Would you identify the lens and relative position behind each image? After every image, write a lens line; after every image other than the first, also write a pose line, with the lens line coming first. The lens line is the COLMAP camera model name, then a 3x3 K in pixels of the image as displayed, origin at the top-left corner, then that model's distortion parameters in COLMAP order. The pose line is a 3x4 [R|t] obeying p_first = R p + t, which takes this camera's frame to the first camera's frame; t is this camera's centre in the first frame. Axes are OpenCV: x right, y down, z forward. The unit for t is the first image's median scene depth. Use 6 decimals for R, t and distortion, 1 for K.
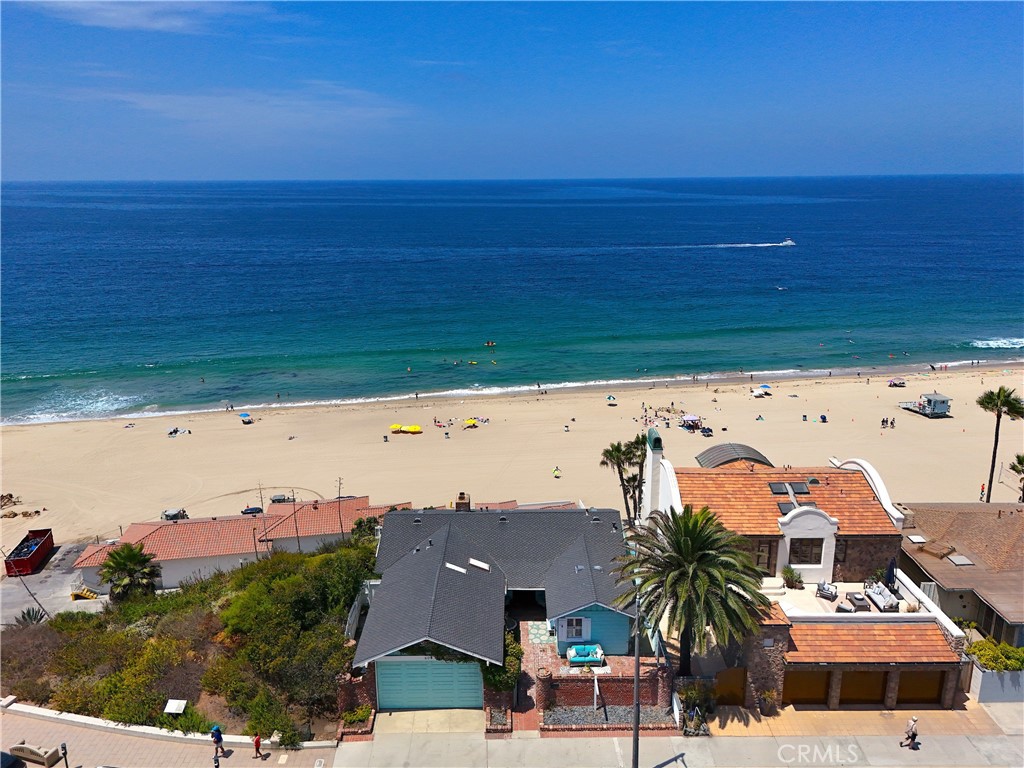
lens RADIAL K [[757.3, 0, 508.8], [0, 757.3, 379.1], [0, 0, 1]] dist [0.066883, -0.051356]
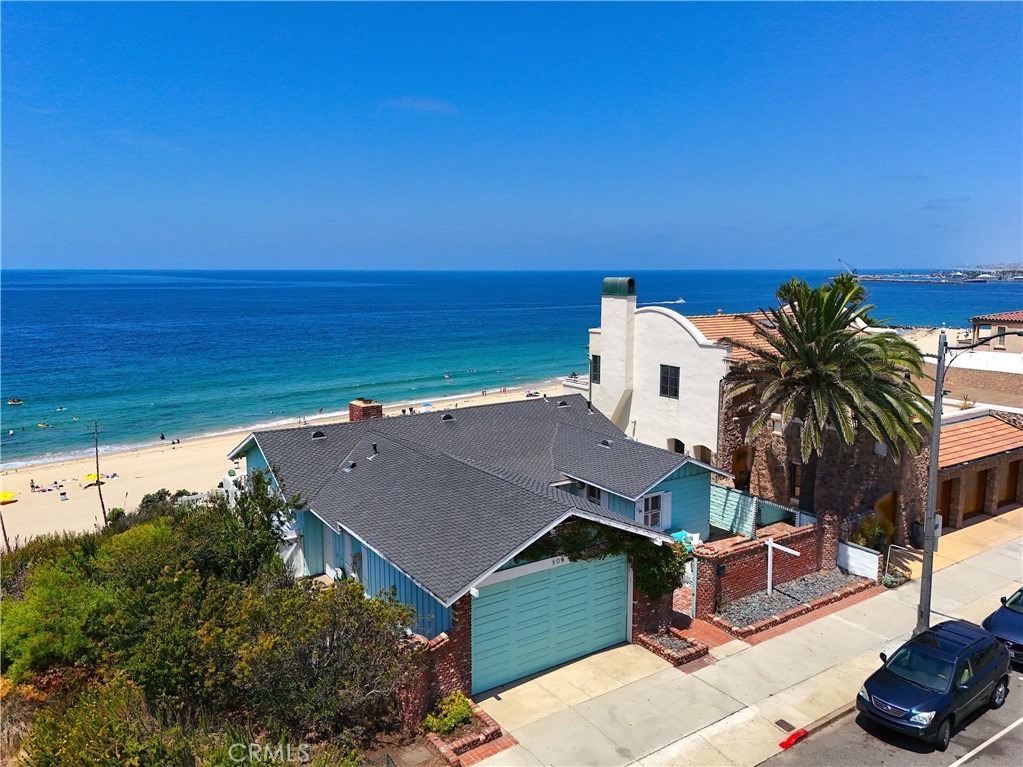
lens RADIAL K [[756.5, 0, 513.6], [0, 756.5, 385.7], [0, 0, 1]] dist [0.066883, -0.051356]
pose [[0.836769, -0.079977, 0.541684, -0.402320], [0.135846, 0.988669, -0.063877, 0.271631], [-0.530438, 0.127036, 0.838151, 0.555535]]
